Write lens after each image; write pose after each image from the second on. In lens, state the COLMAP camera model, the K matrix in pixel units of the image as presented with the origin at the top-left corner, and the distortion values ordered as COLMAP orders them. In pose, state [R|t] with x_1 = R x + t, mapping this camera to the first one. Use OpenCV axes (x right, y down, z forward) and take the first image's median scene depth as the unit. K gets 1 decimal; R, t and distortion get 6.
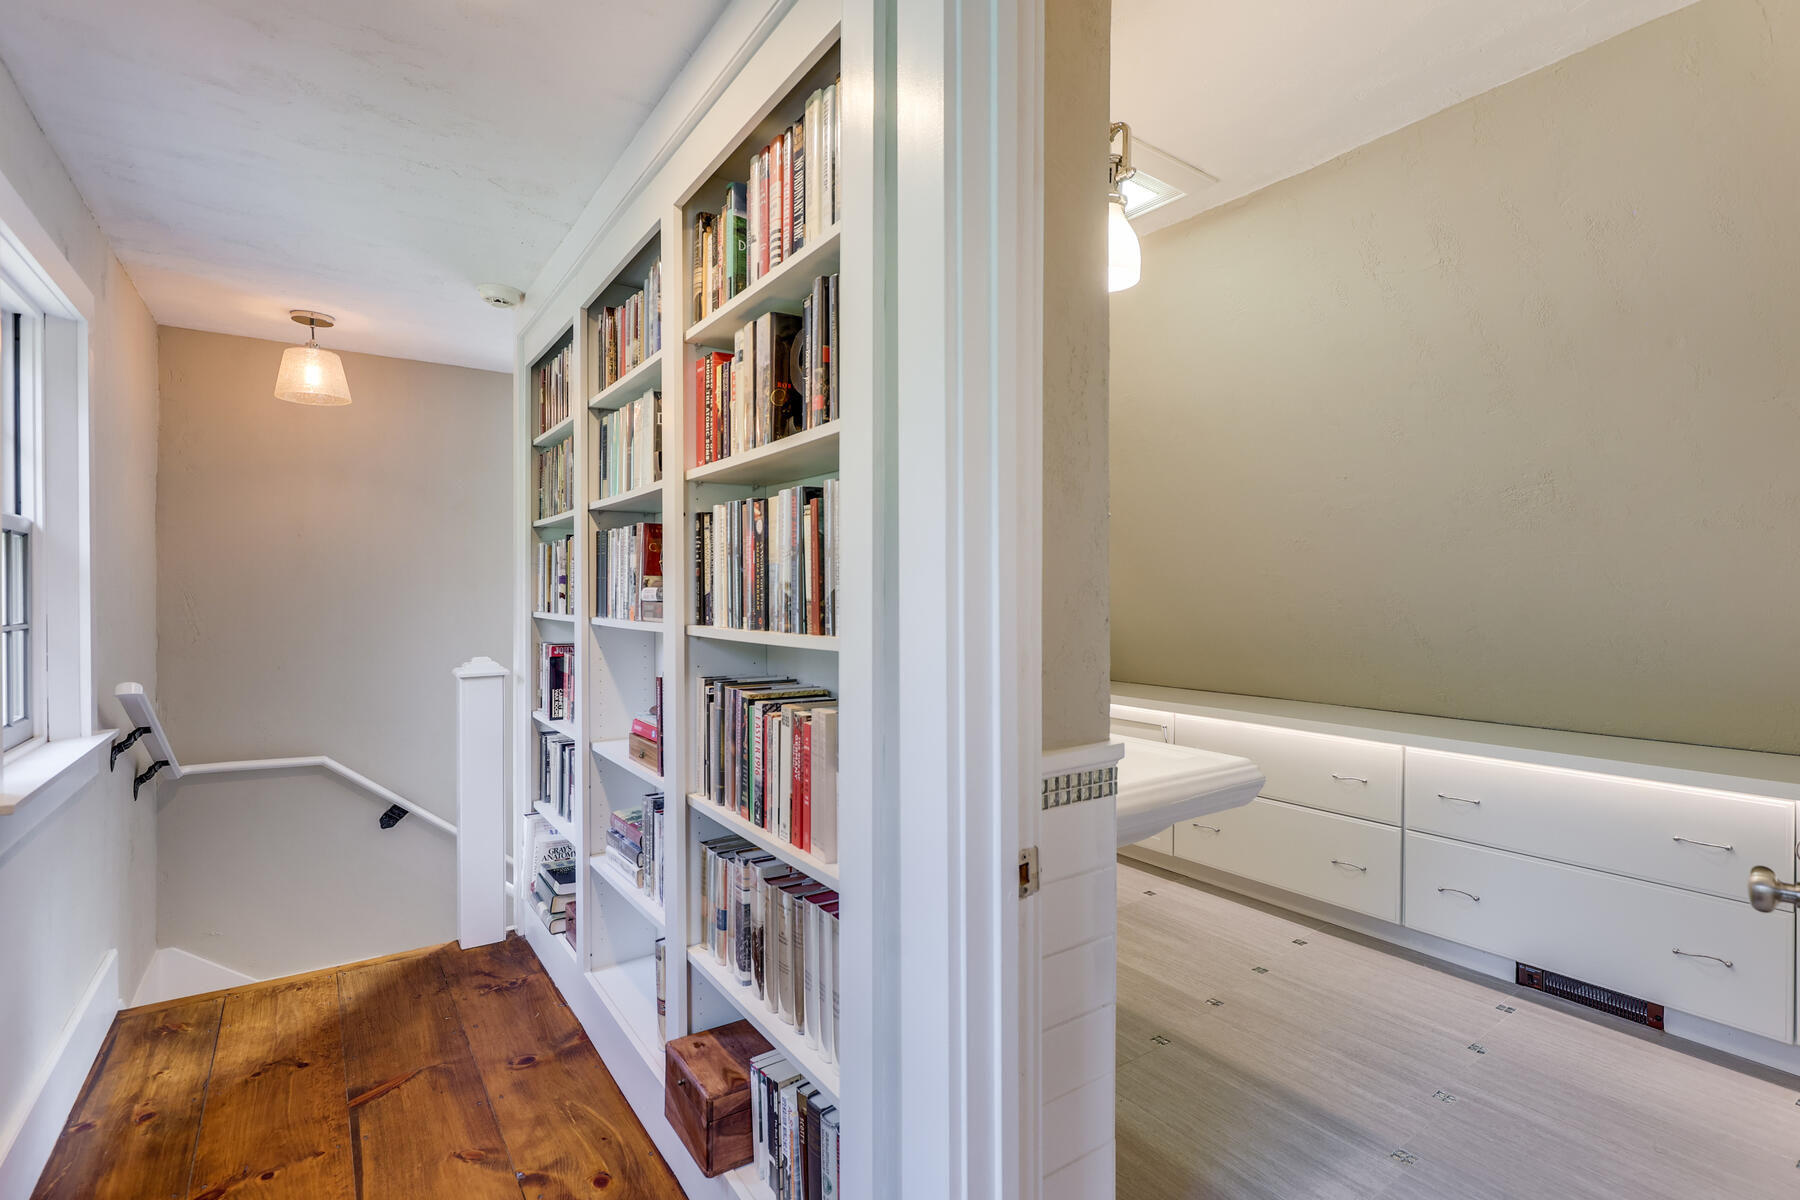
lens RADIAL K [[823.5, 0, 914.6], [0, 823.5, 599.3], [0, 0, 1]] dist [0.005611, 0.000370]
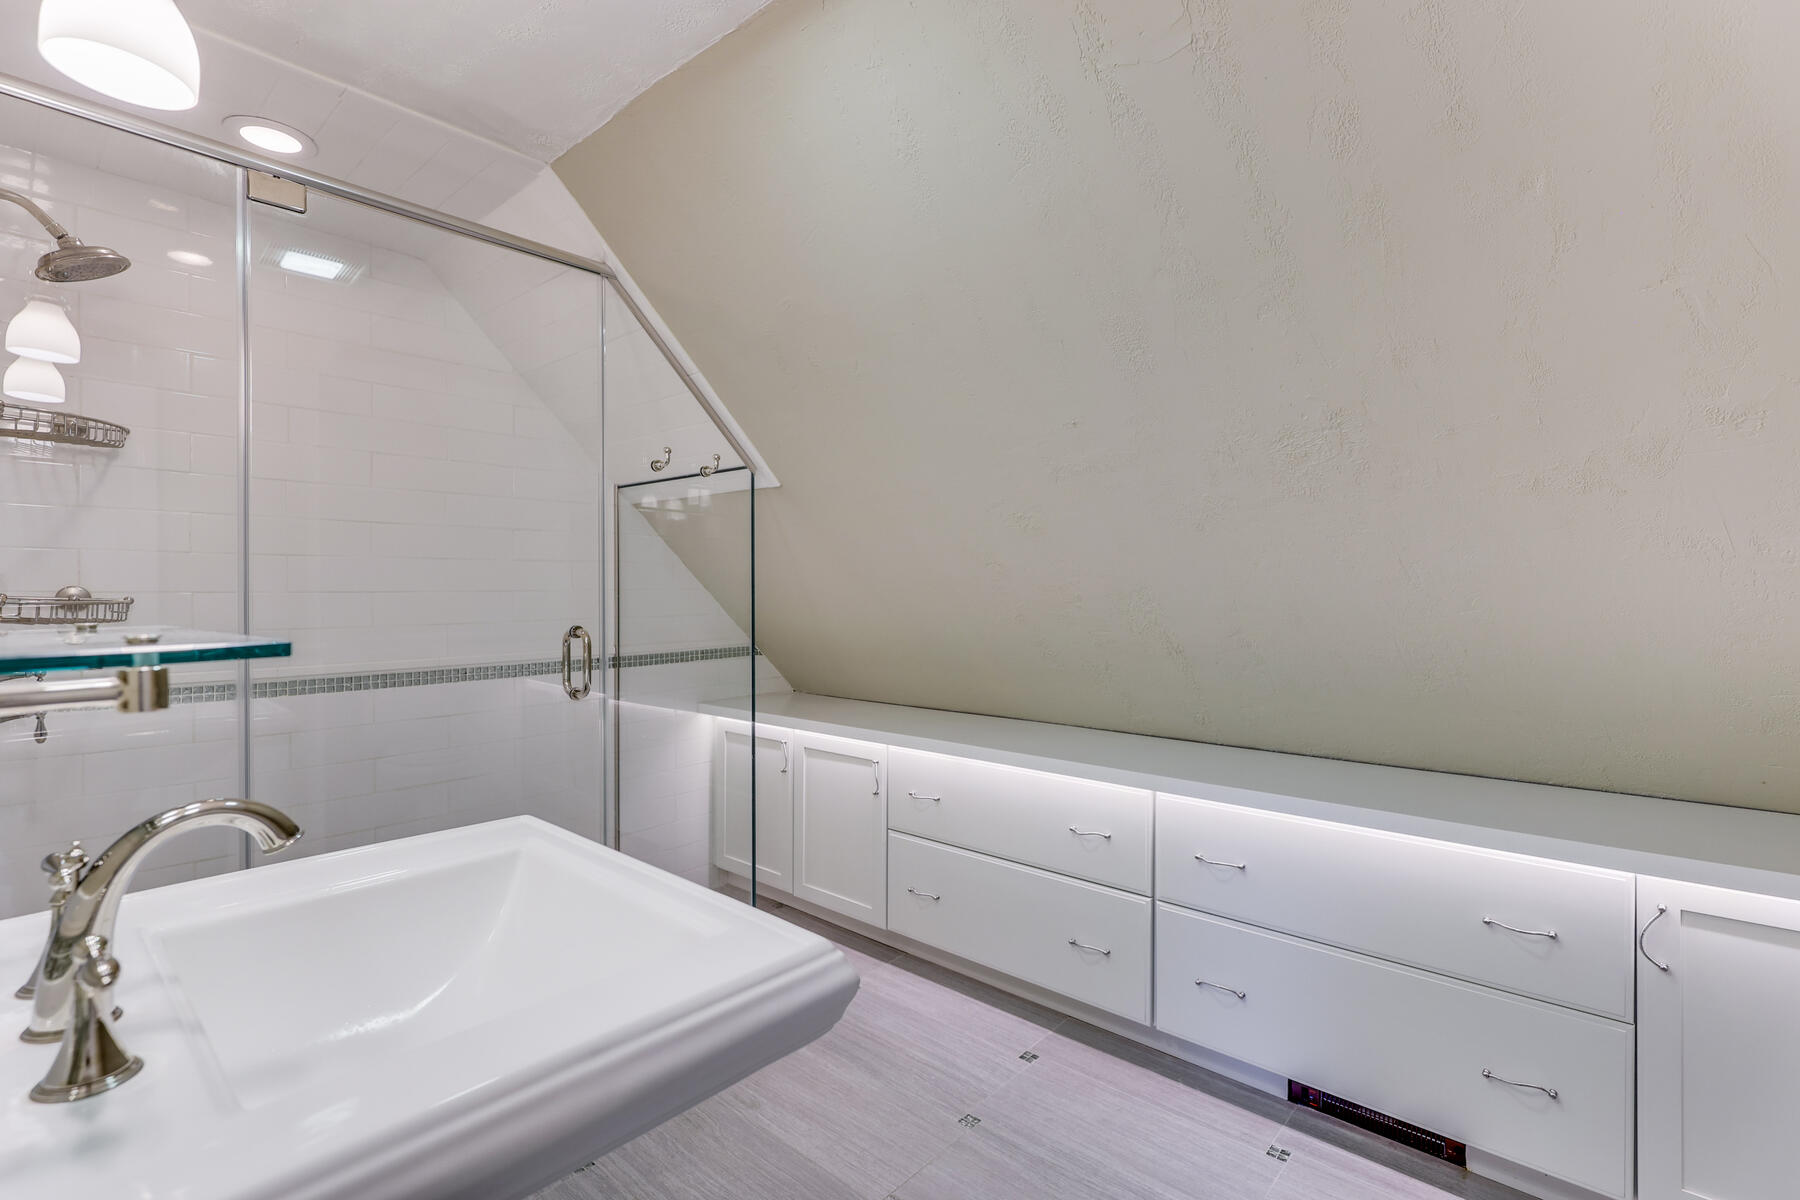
lens RADIAL K [[823.5, 0, 889.7], [0, 823.5, 597.6], [0, 0, 1]] dist [0.005611, 0.000370]
pose [[0.979149, -0.005081, 0.203080, 0.210175], [0.004348, 0.999982, 0.004059, -0.002064], [-0.203097, -0.003092, 0.979154, 0.322188]]
